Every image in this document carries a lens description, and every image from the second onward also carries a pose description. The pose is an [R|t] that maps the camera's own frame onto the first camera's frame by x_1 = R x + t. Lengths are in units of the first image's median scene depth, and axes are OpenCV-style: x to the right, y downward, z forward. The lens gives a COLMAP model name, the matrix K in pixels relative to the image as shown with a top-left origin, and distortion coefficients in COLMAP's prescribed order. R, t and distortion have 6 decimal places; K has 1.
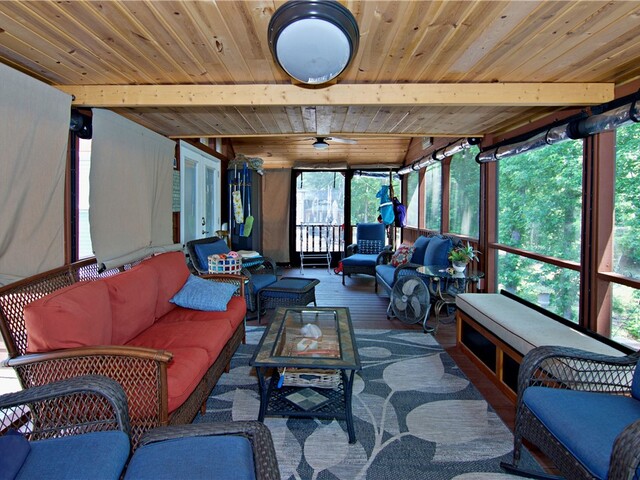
lens RADIAL K [[361.9, 0, 319.1], [0, 361.9, 239.8], [0, 0, 1]] dist [-0.001294, -0.001349]
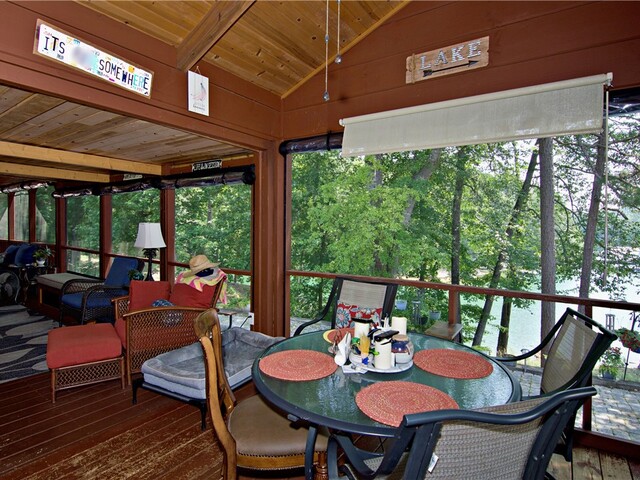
lens RADIAL K [[361.9, 0, 320.8], [0, 361.9, 236.5], [0, 0, 1]] dist [-0.001294, -0.001349]
pose [[0.563168, -0.020784, 0.826081, -0.246349], [0.059559, 0.998105, -0.015492, 0.061848], [-0.824194, 0.057925, 0.563338, -0.960522]]
